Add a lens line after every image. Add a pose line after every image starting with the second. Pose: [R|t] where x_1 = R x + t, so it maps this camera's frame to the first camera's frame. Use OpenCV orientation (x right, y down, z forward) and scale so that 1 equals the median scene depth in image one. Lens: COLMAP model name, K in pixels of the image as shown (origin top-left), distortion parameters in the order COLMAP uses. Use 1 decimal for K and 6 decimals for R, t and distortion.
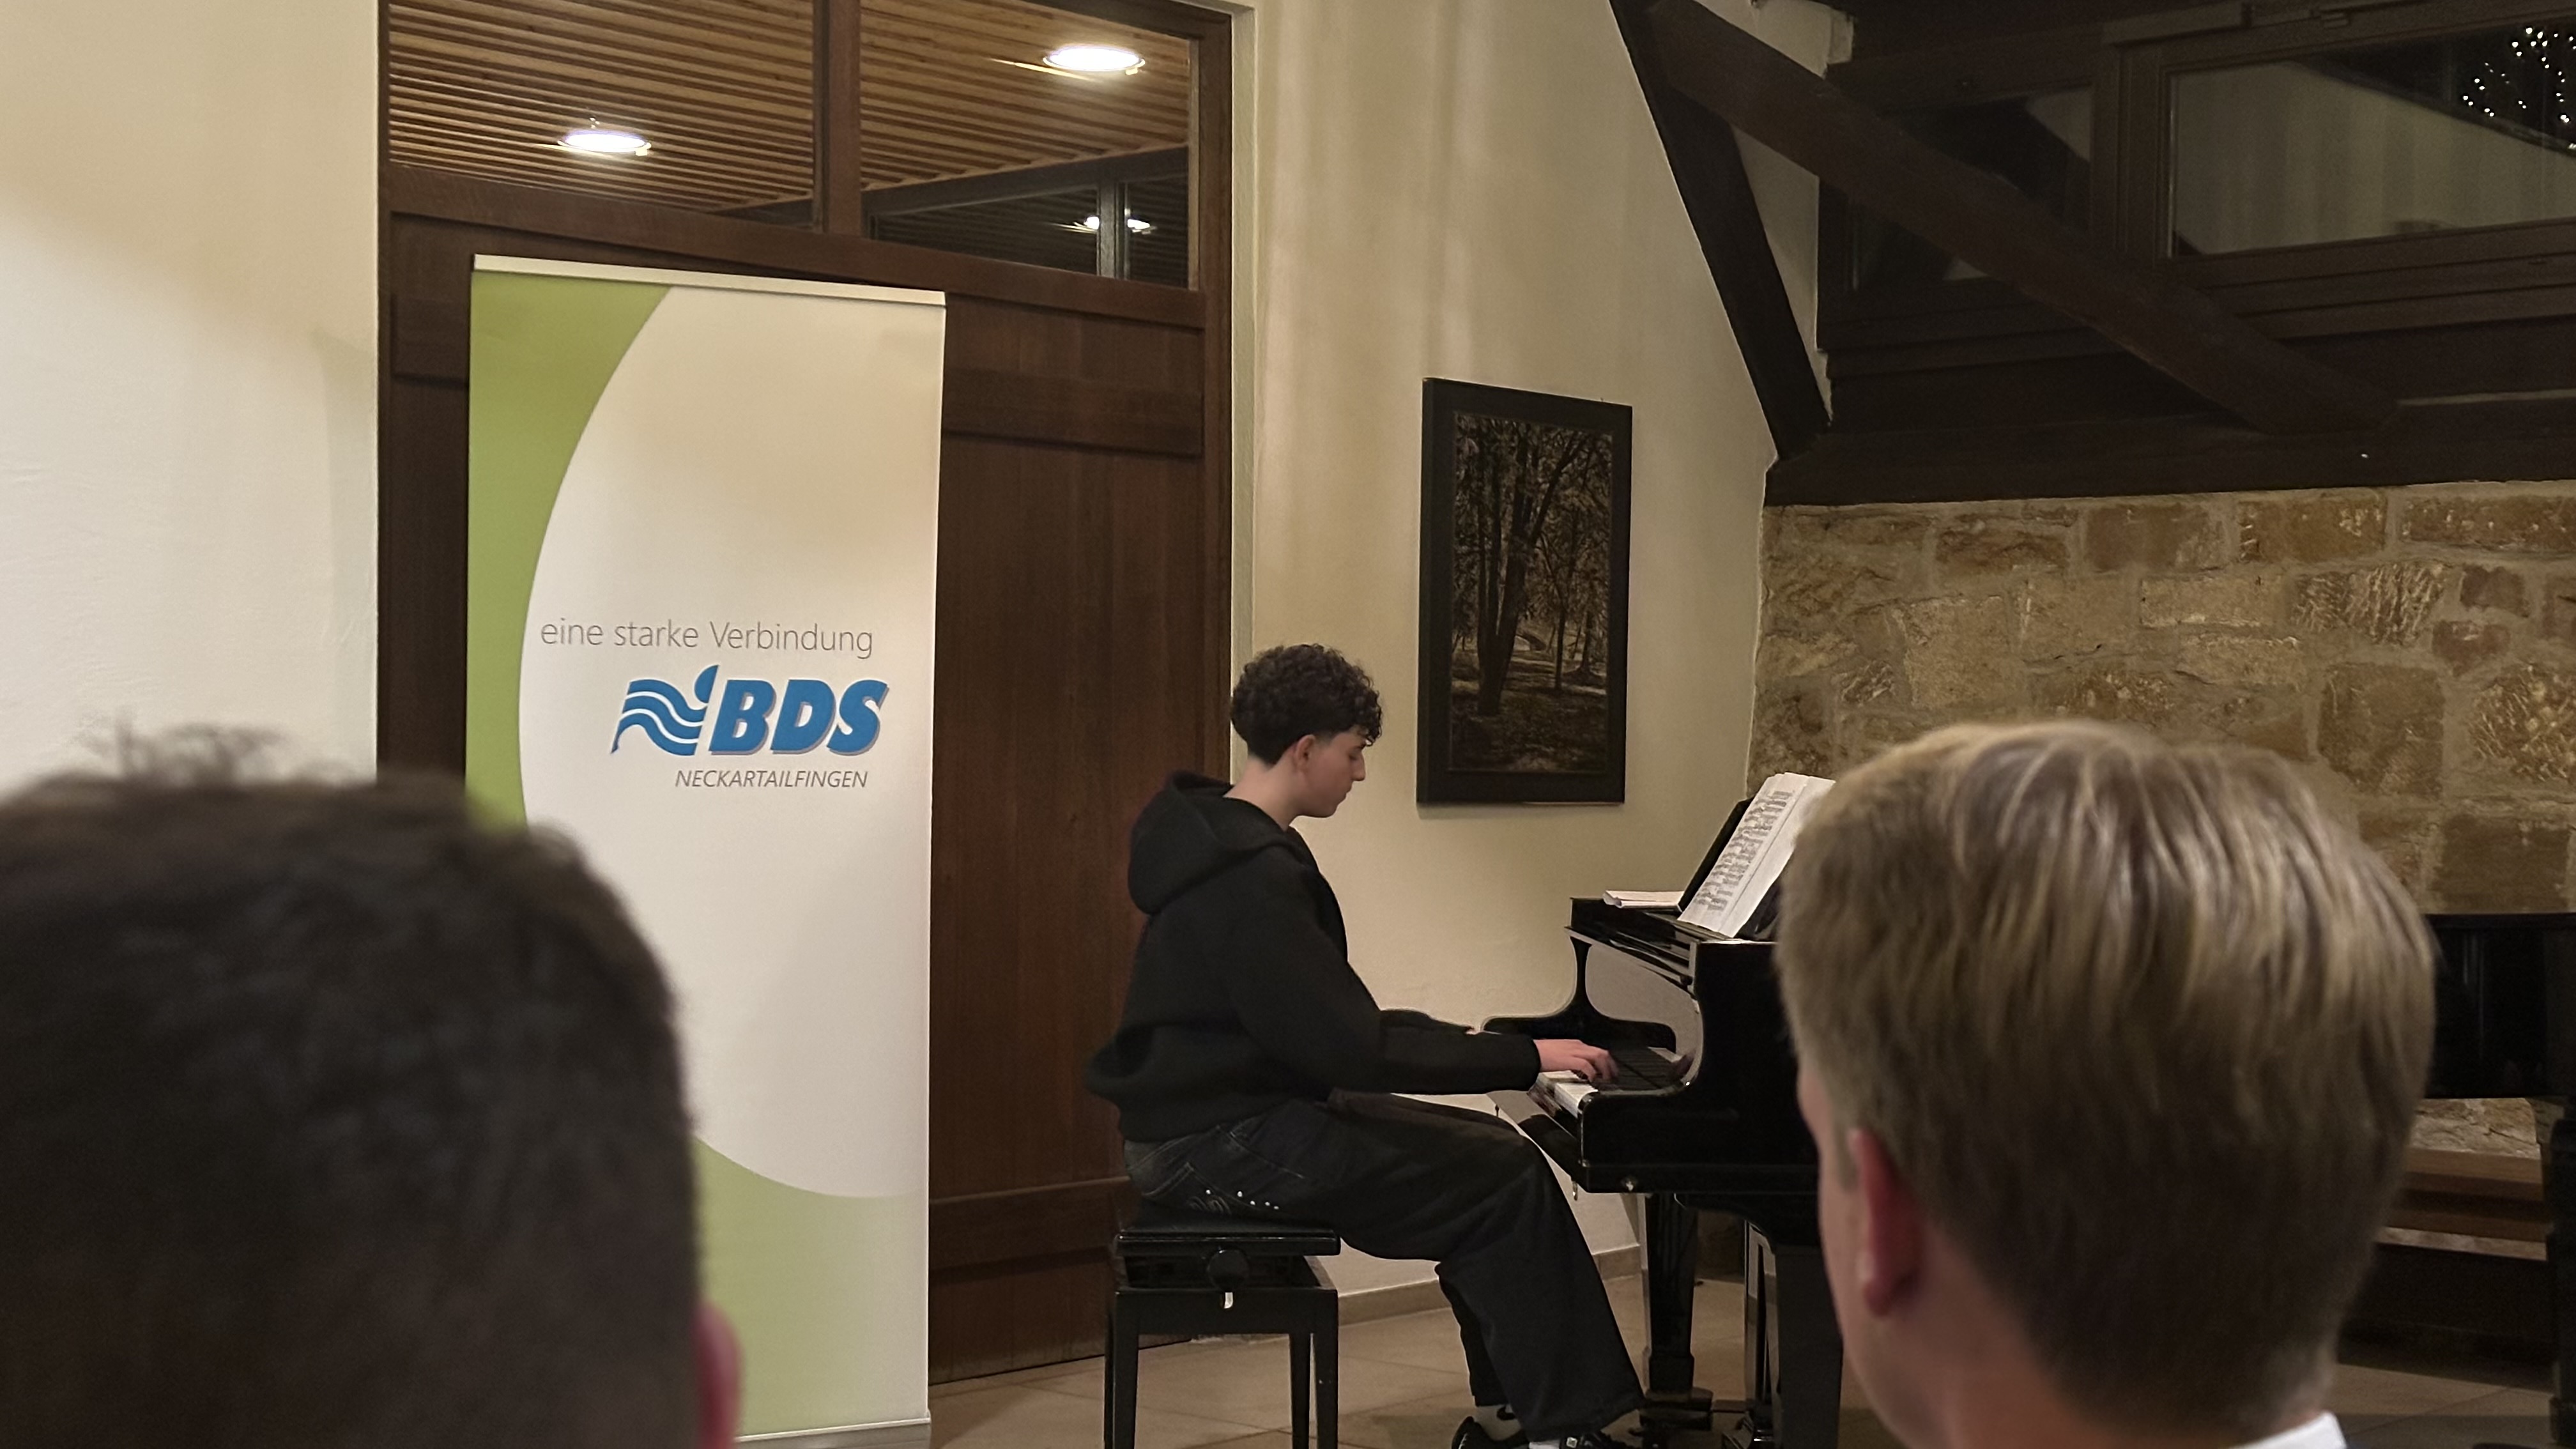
lens RADIAL K [[3552.6, 0, 1289.1], [0, 3552.6, 751.7], [0, 0, 1]] dist [0.140337, 0.000000]
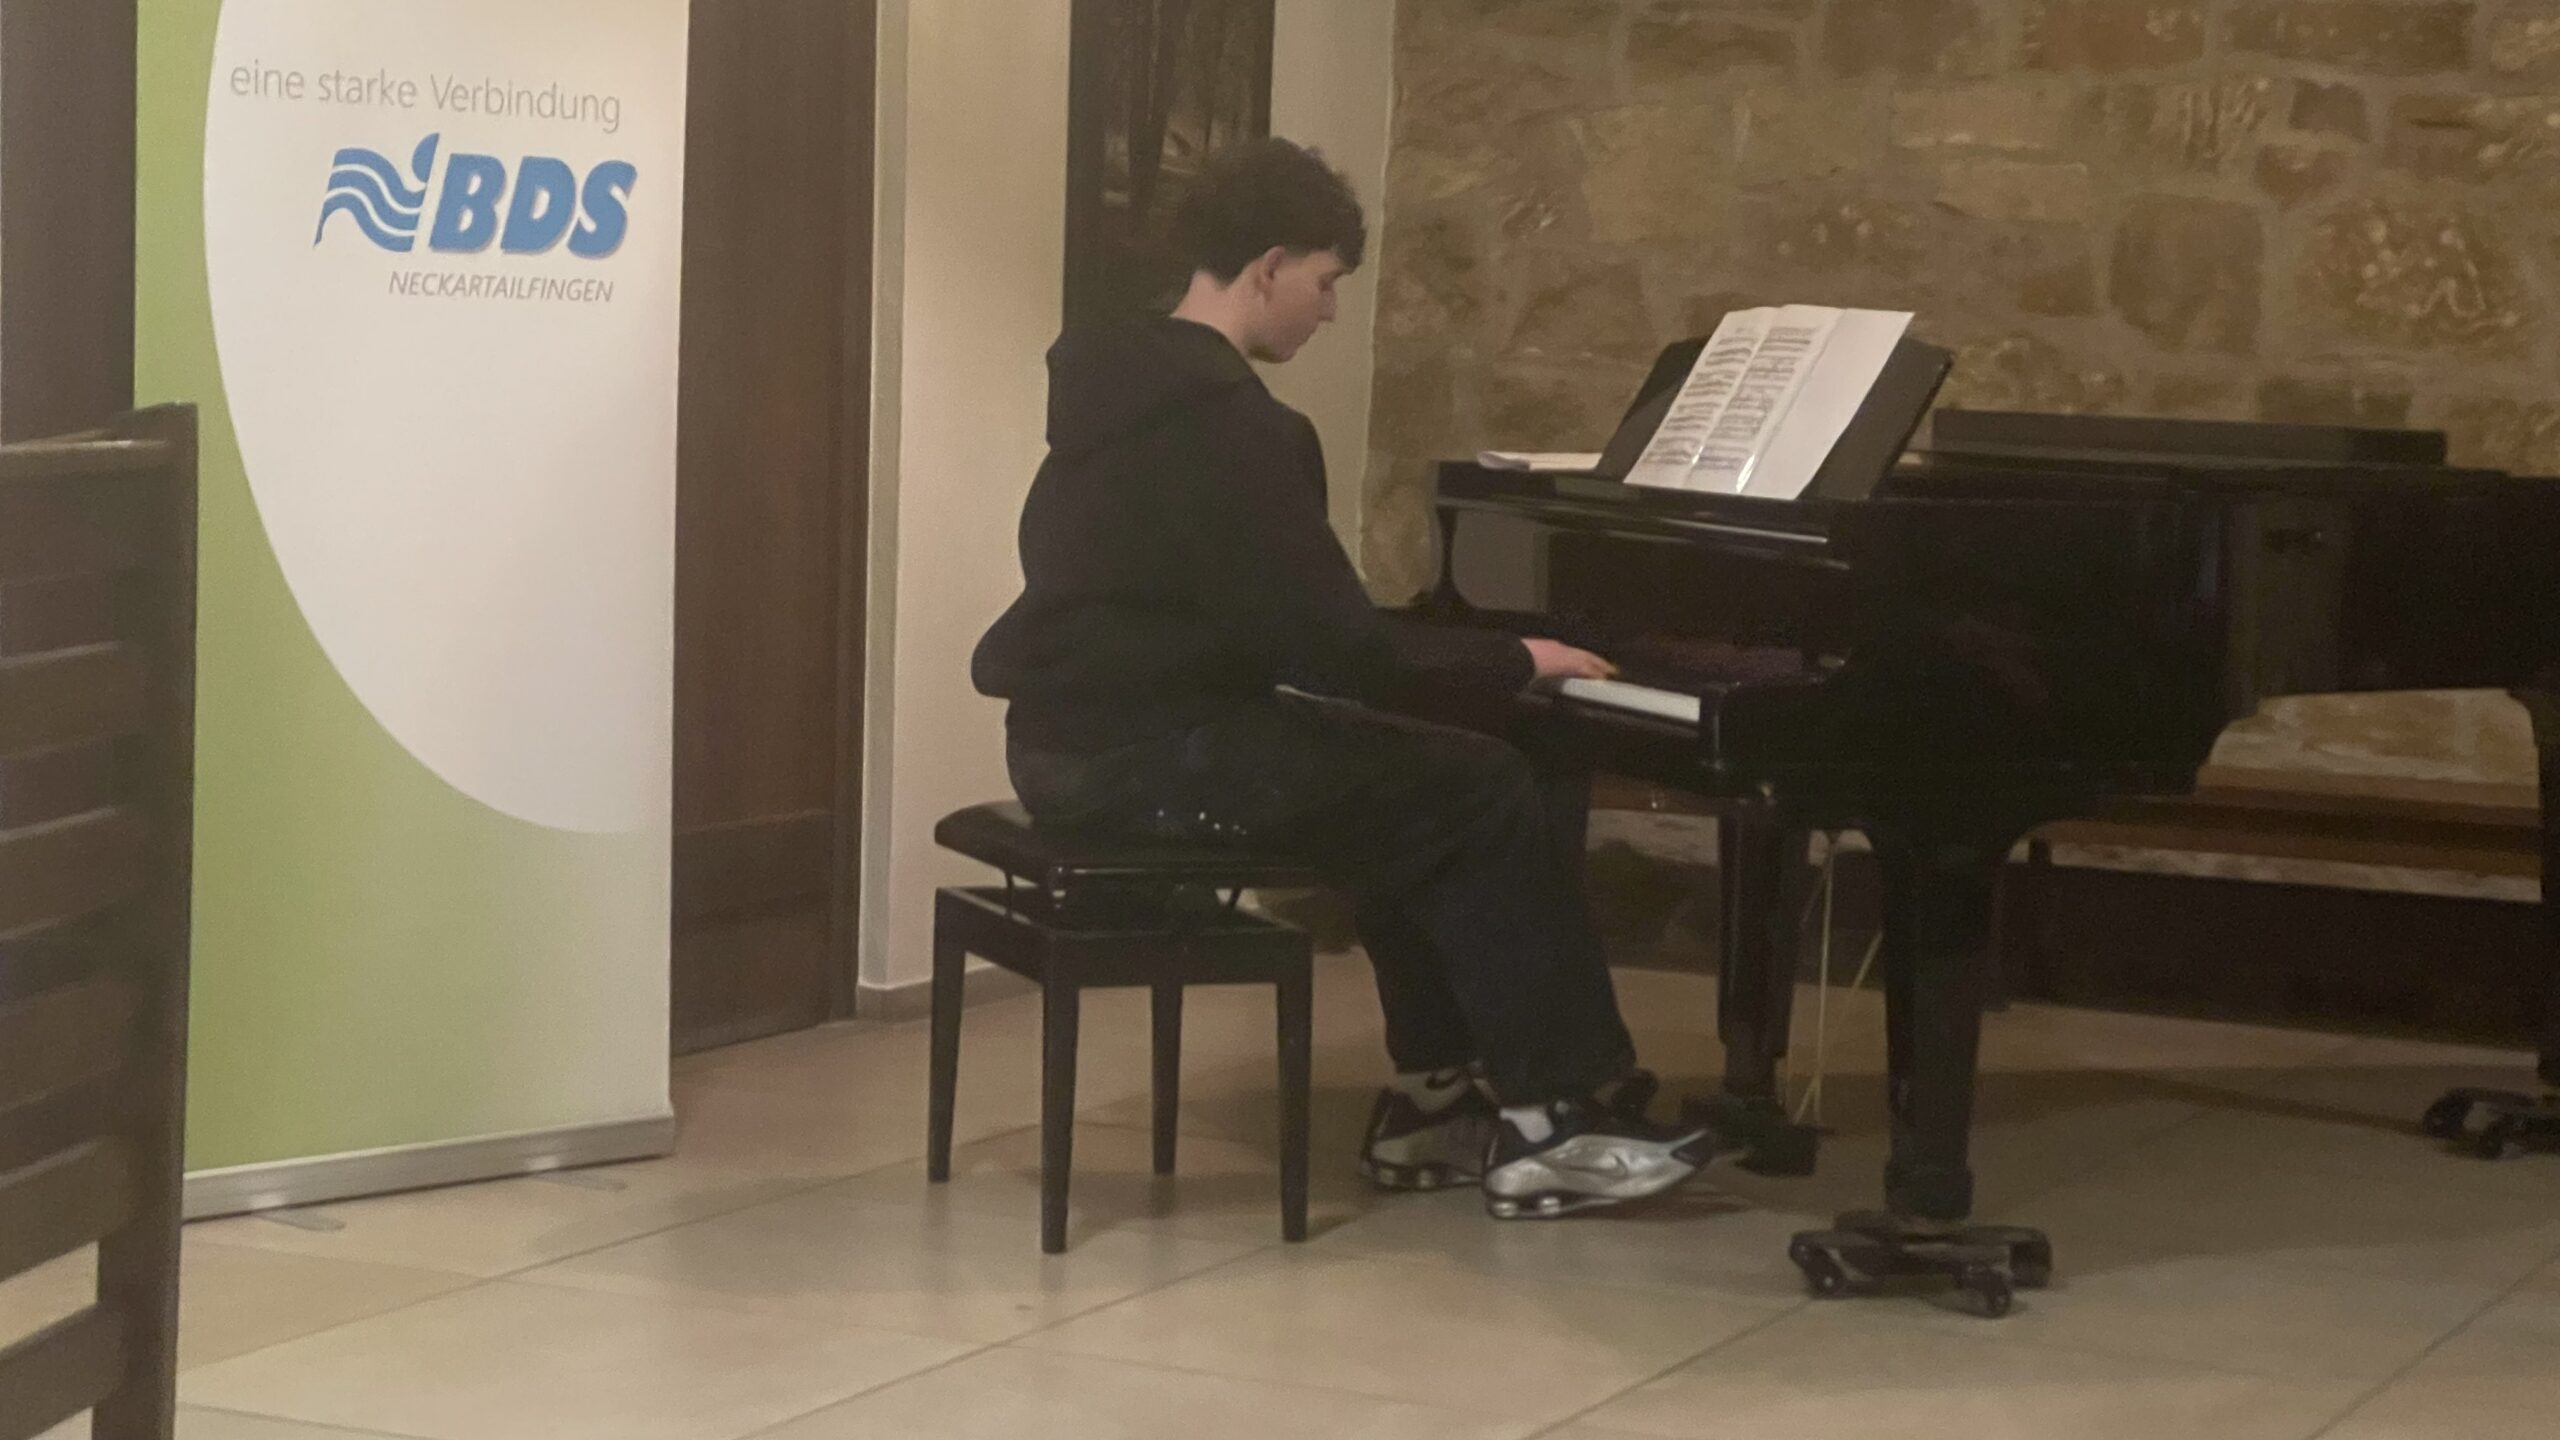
lens RADIAL K [[4716.3, 0, 1253.4], [0, 4716.3, 692.1], [0, 0, 1]] dist [0.256941, 0.000000]
pose [[0.963205, -0.001593, 0.268761, -0.208137], [-0.019277, 0.996998, 0.074995, 0.011596], [-0.268074, -0.077416, 0.960283, -0.020135]]
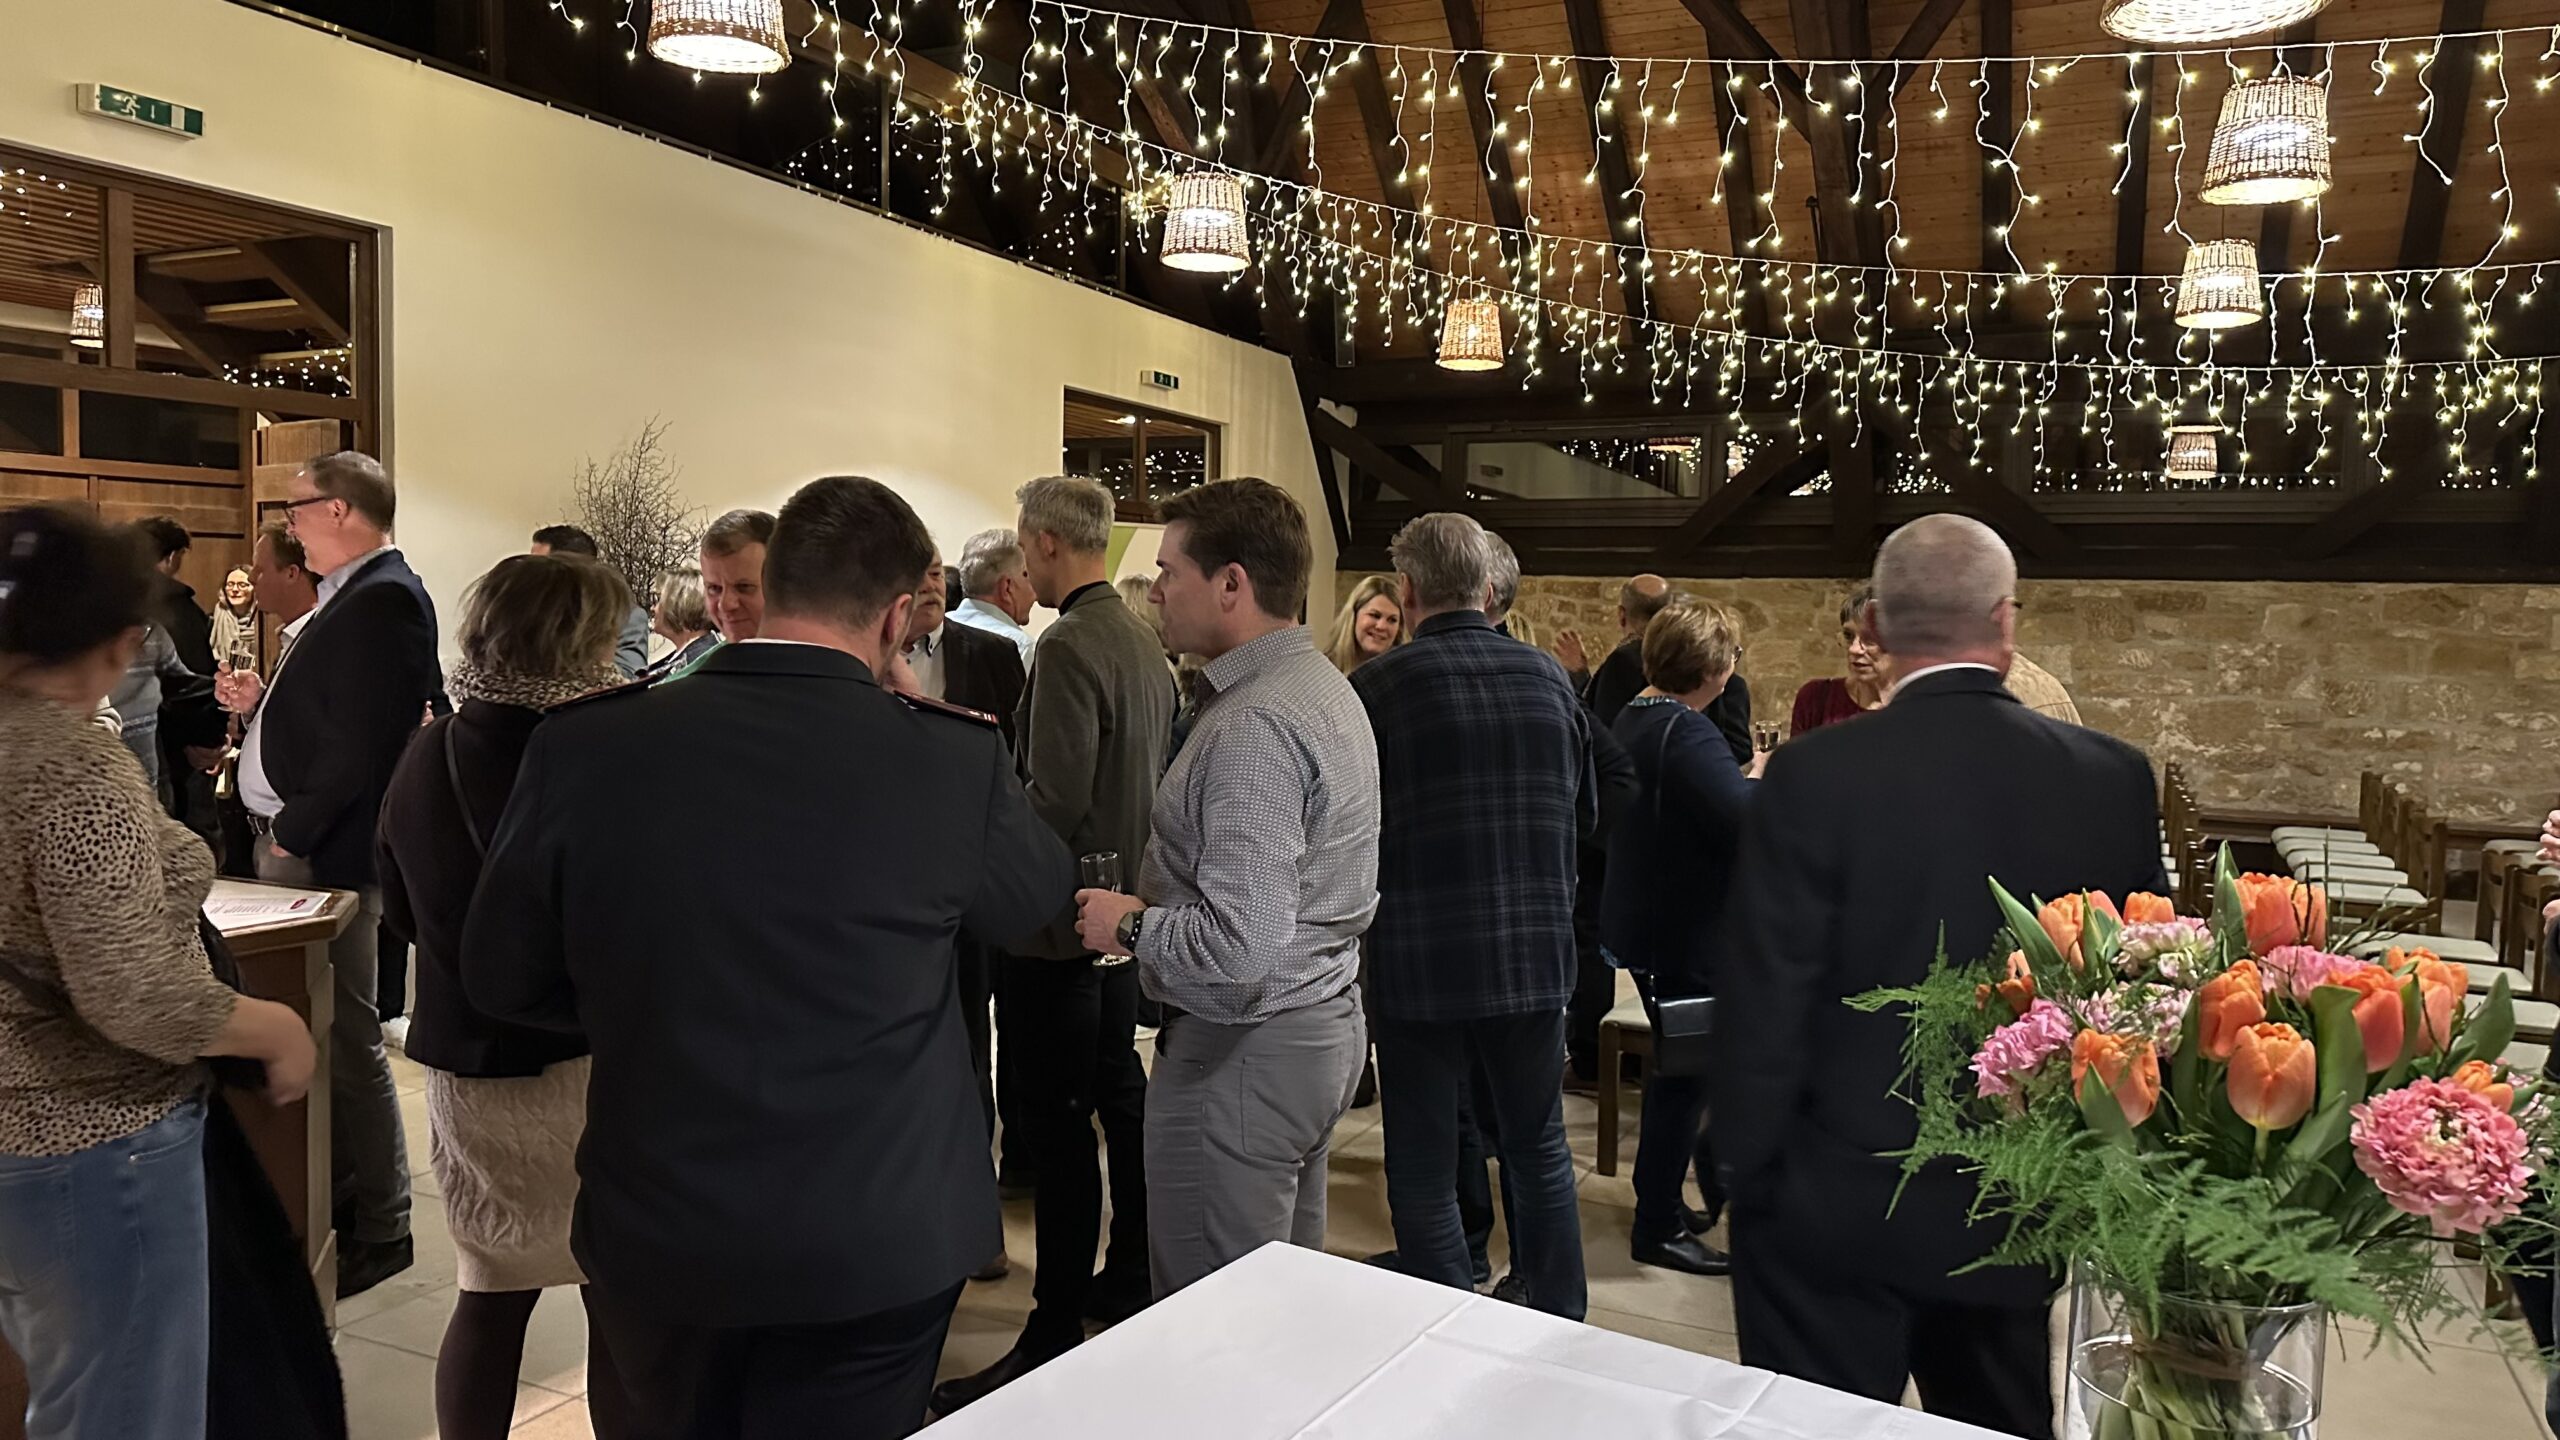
lens RADIAL K [[1780.1, 0, 1258.7], [0, 1780.1, 715.5], [0, 0, 1]] dist [0.059604, -0.079207]
pose [[0.958382, -0.009093, 0.285343, -0.429345], [-0.008952, 0.998044, 0.061873, -0.044071], [-0.285347, -0.061852, 0.956426, -0.542184]]
